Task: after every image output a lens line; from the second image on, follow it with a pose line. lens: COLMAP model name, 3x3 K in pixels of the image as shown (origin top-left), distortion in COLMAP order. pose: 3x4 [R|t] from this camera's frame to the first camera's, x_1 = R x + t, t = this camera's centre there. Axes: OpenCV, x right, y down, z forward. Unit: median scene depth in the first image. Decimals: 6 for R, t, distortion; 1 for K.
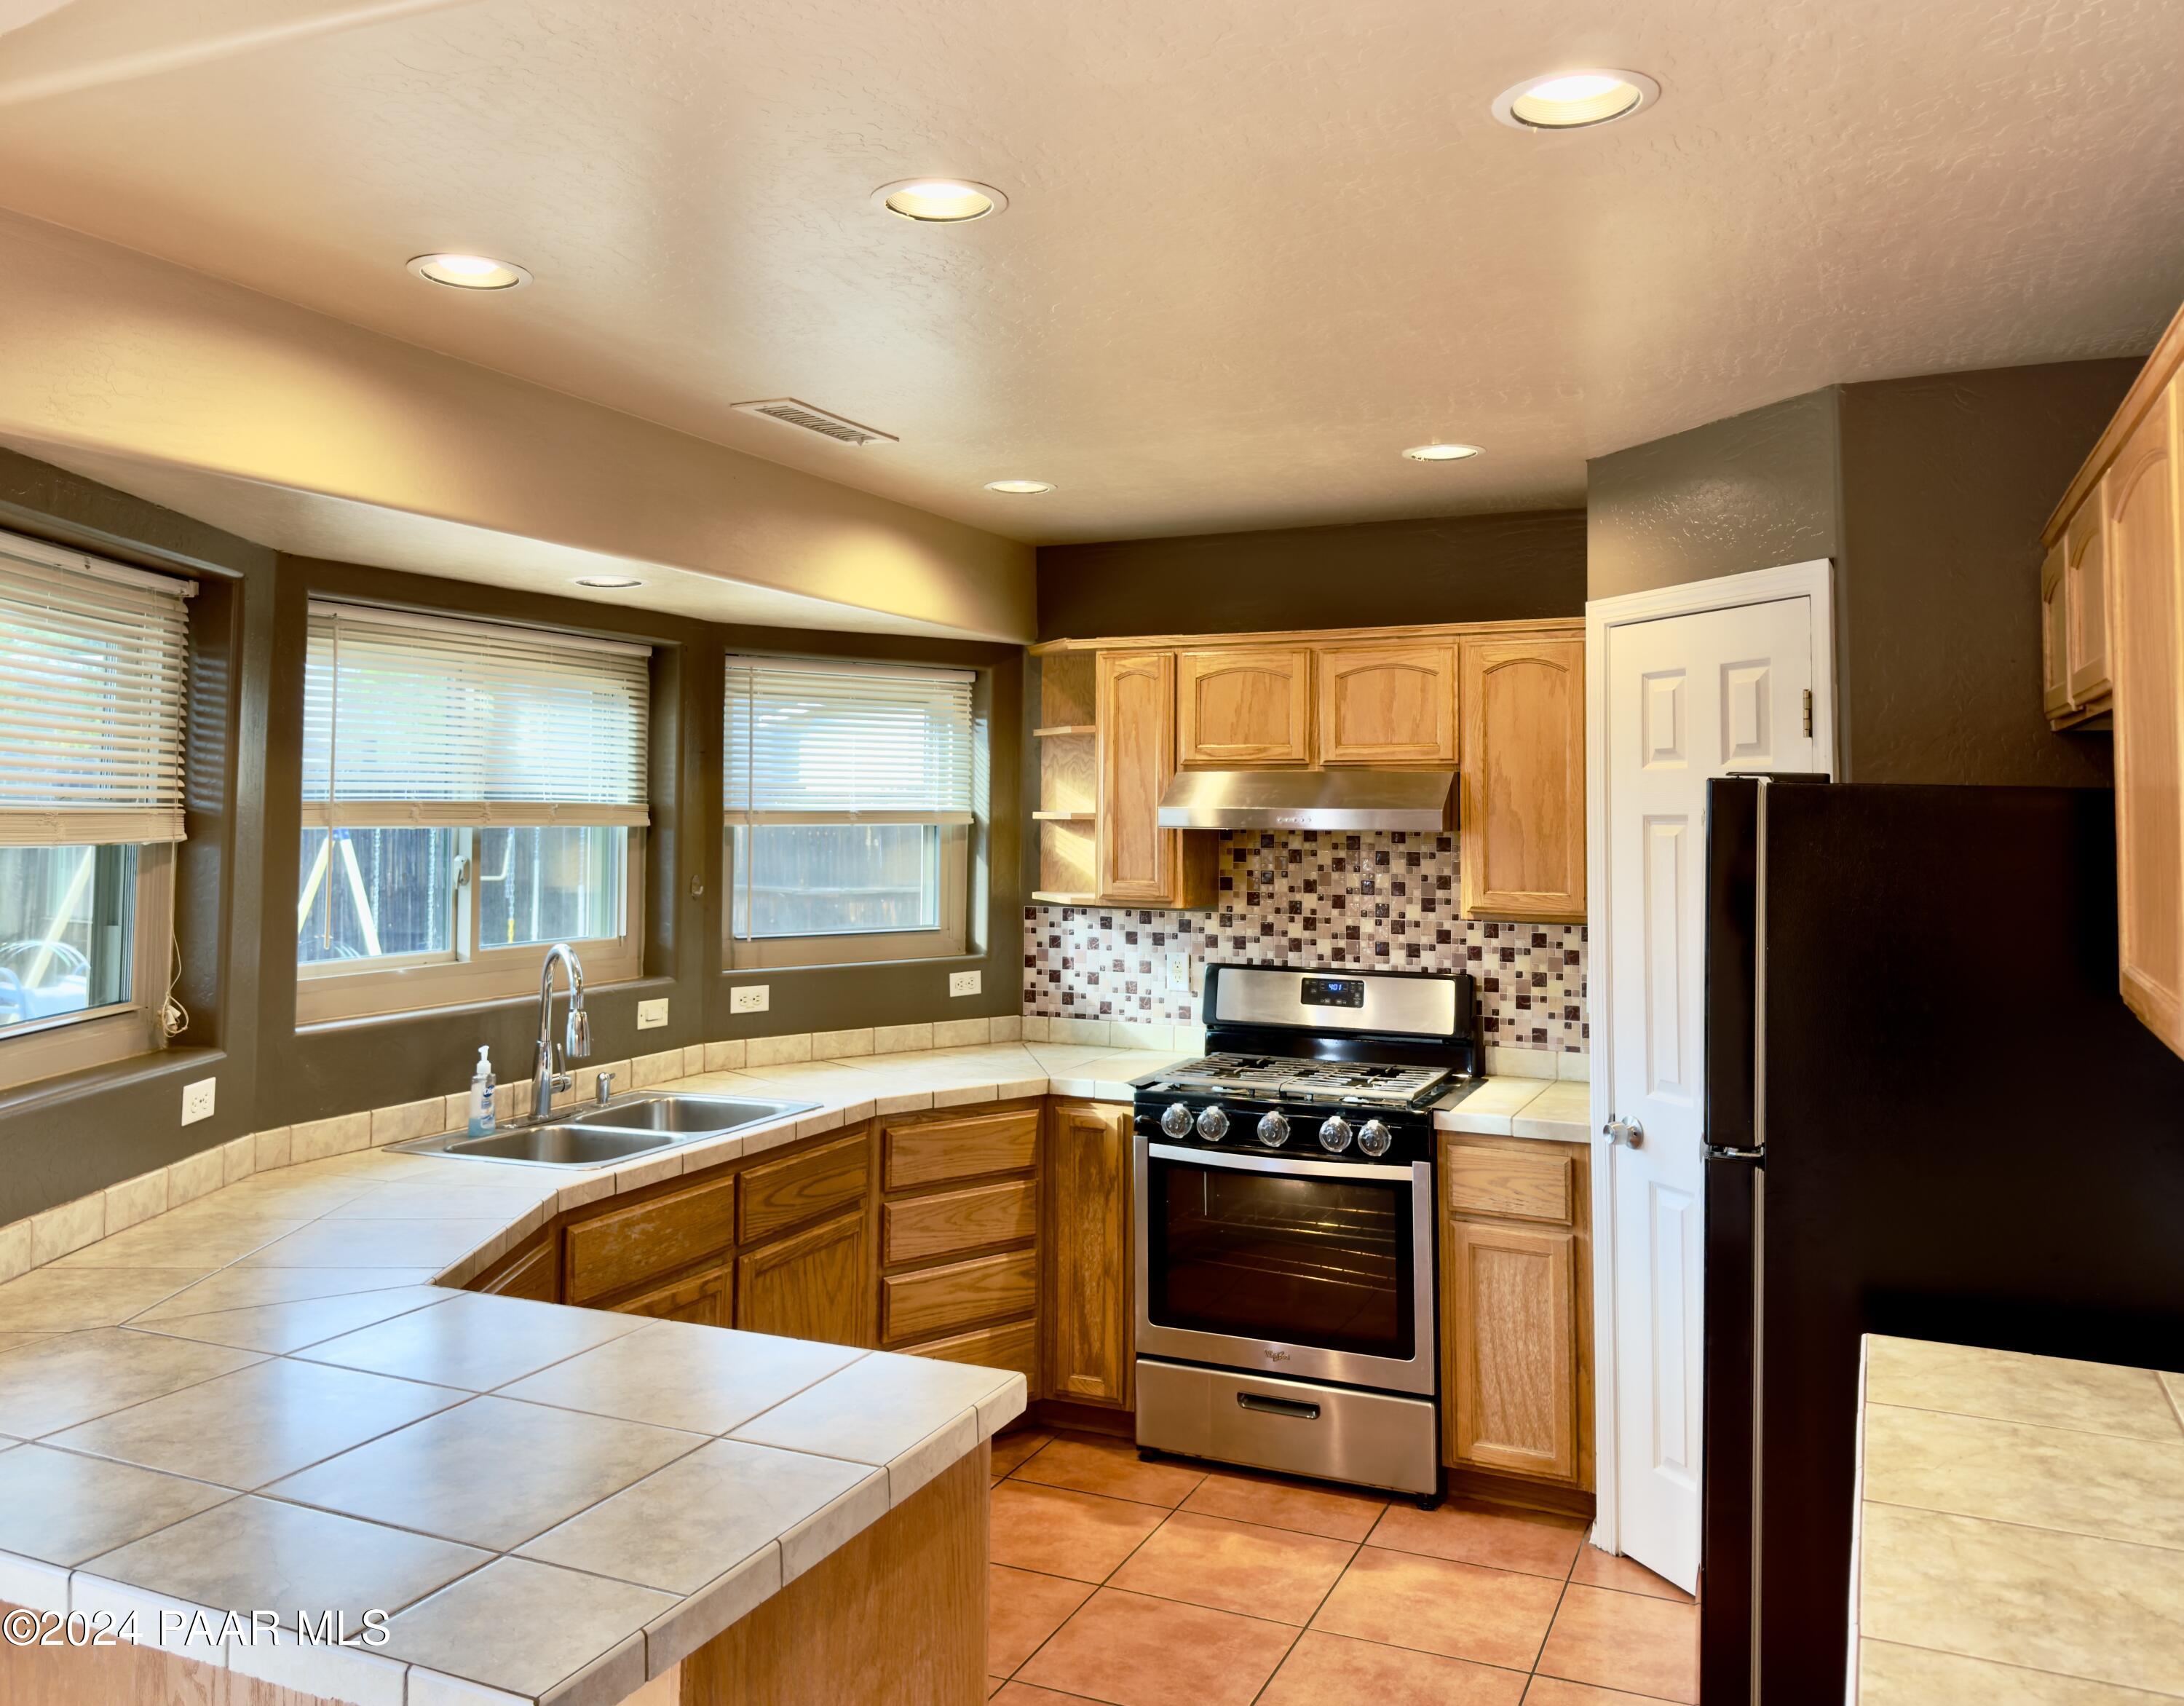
lens RADIAL K [[1675.9, 0, 1090.4], [0, 1675.9, 898.1], [0, 0, 1]] dist [0.094657, -0.268199]
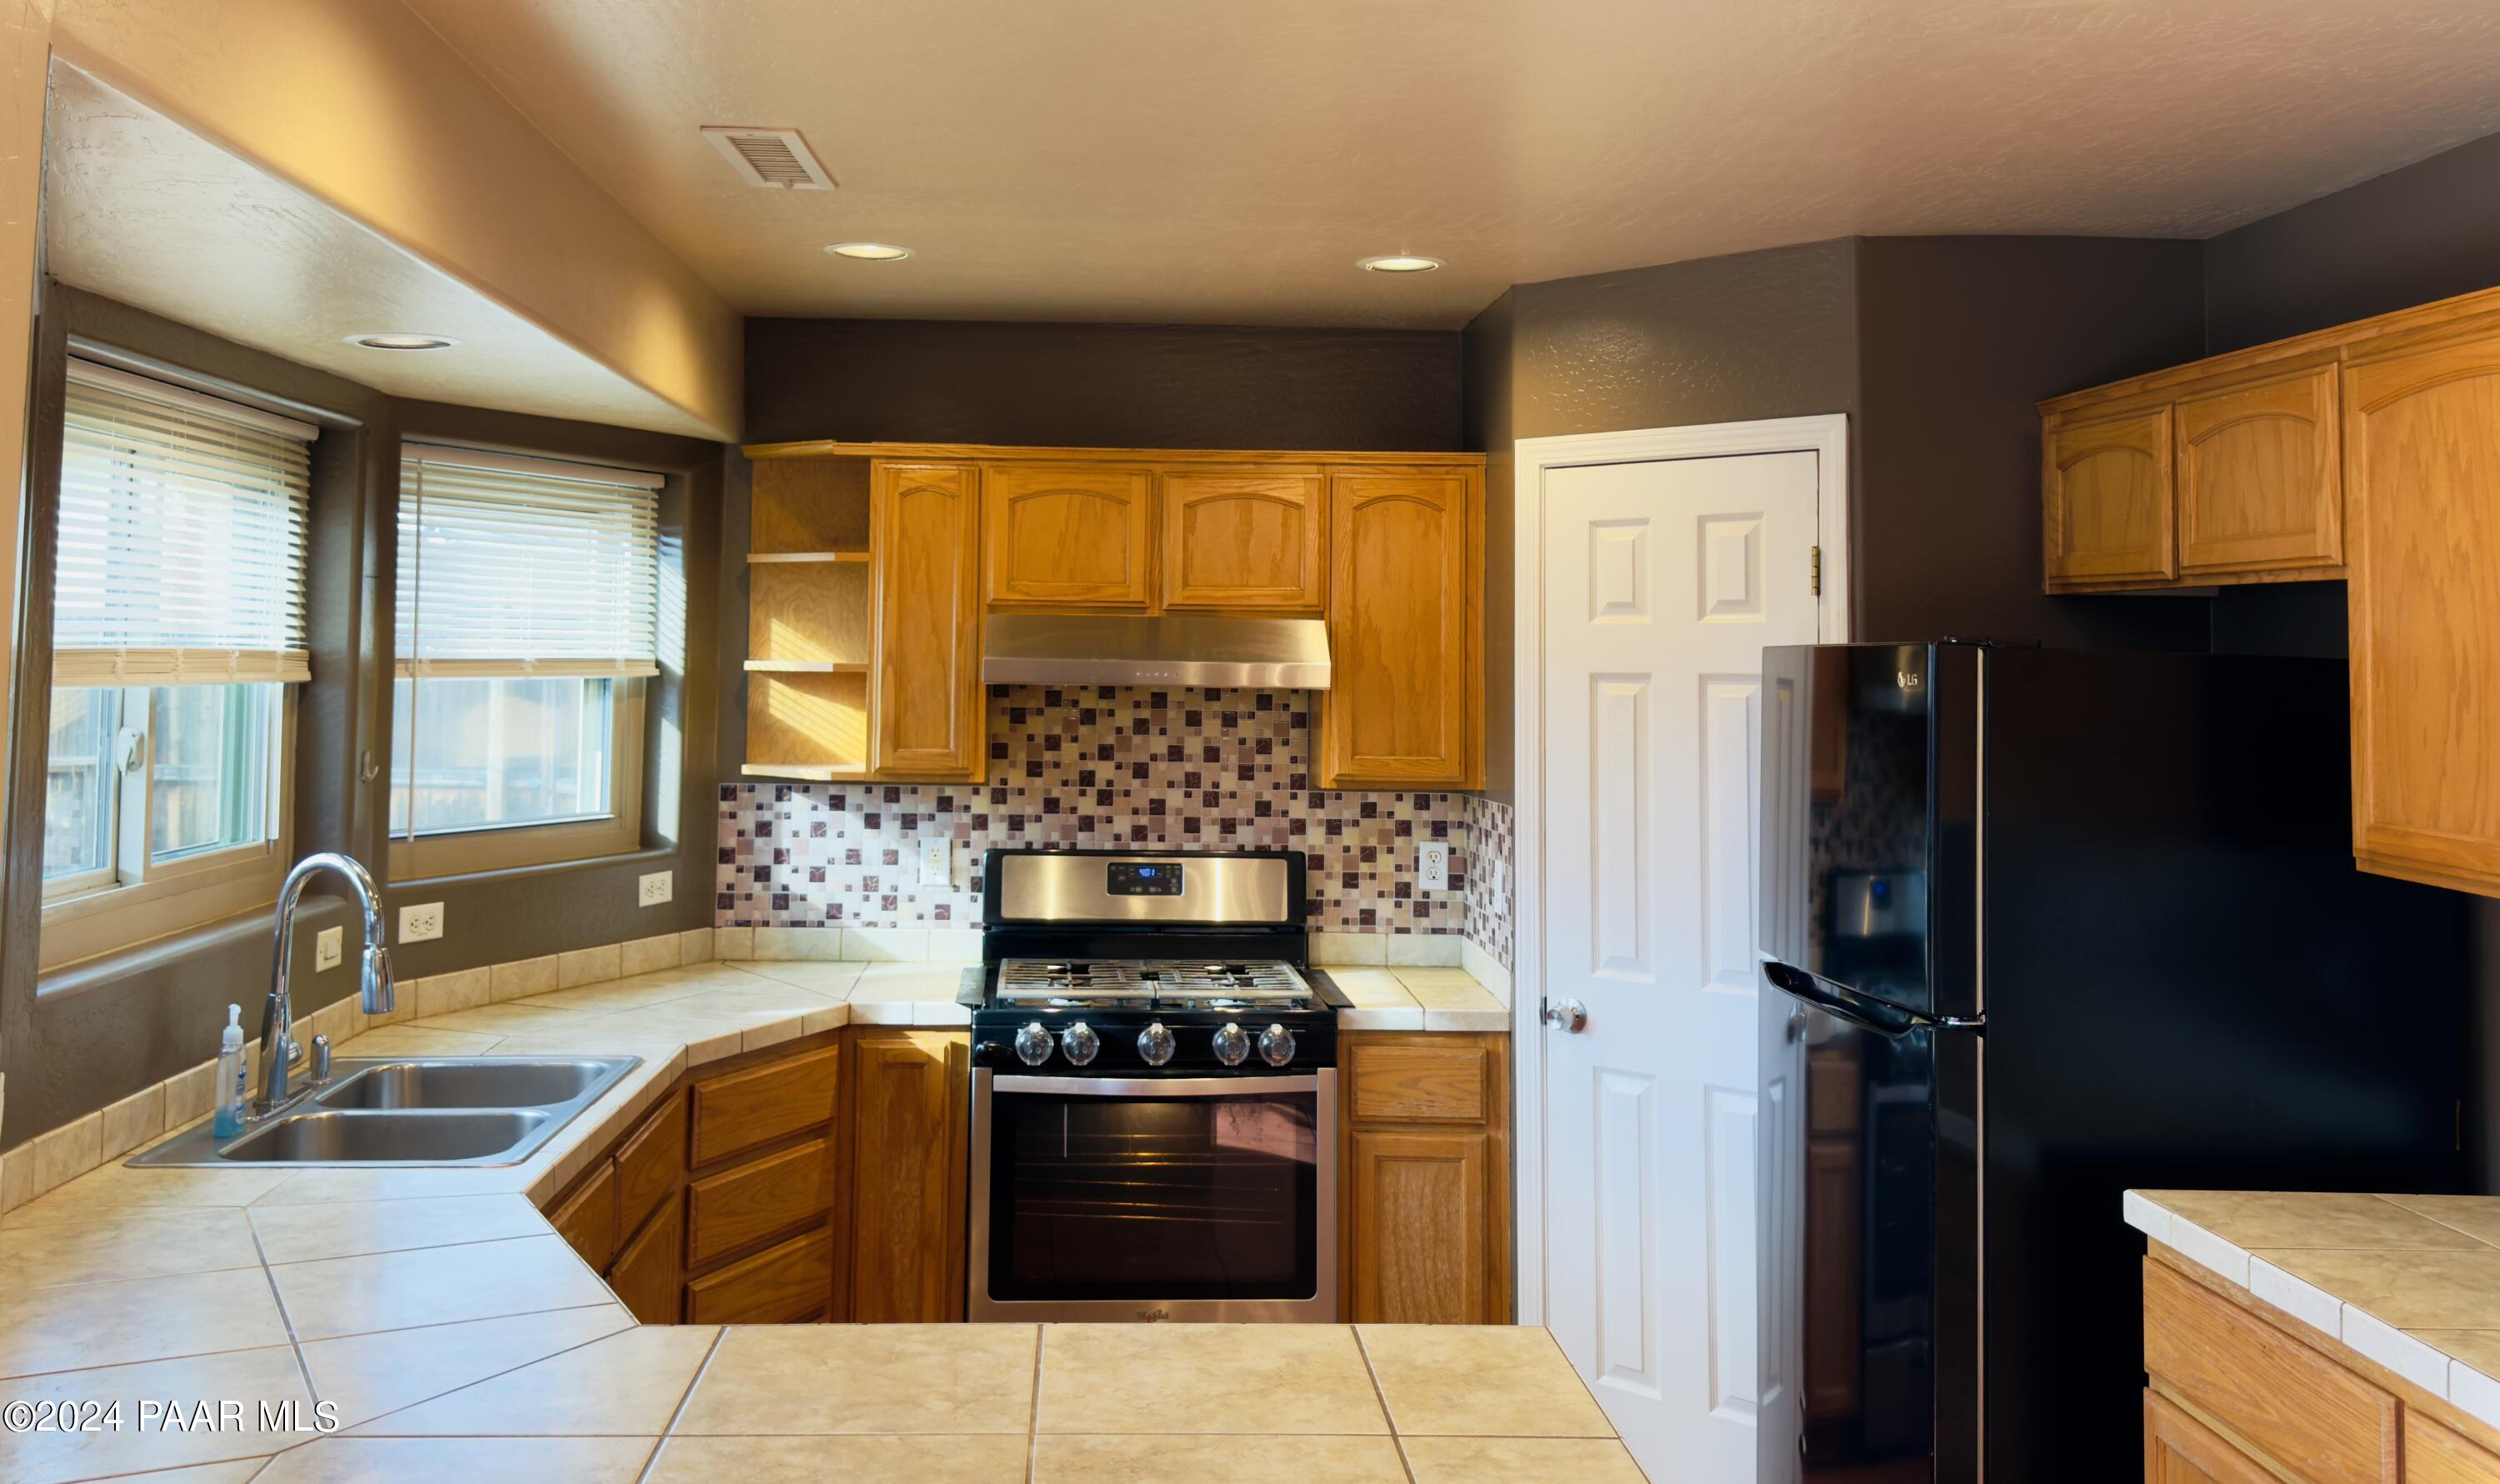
lens RADIAL K [[2084.9, 0, 1250.0], [0, 2084.9, 742.0], [0, 0, 1]] dist [0.093570, -0.287590]
pose [[0.894393, -0.012245, 0.447115, -0.279715], [0.015756, 0.999867, -0.004134, -0.007205], [-0.447005, 0.010742, 0.894467, 0.042574]]
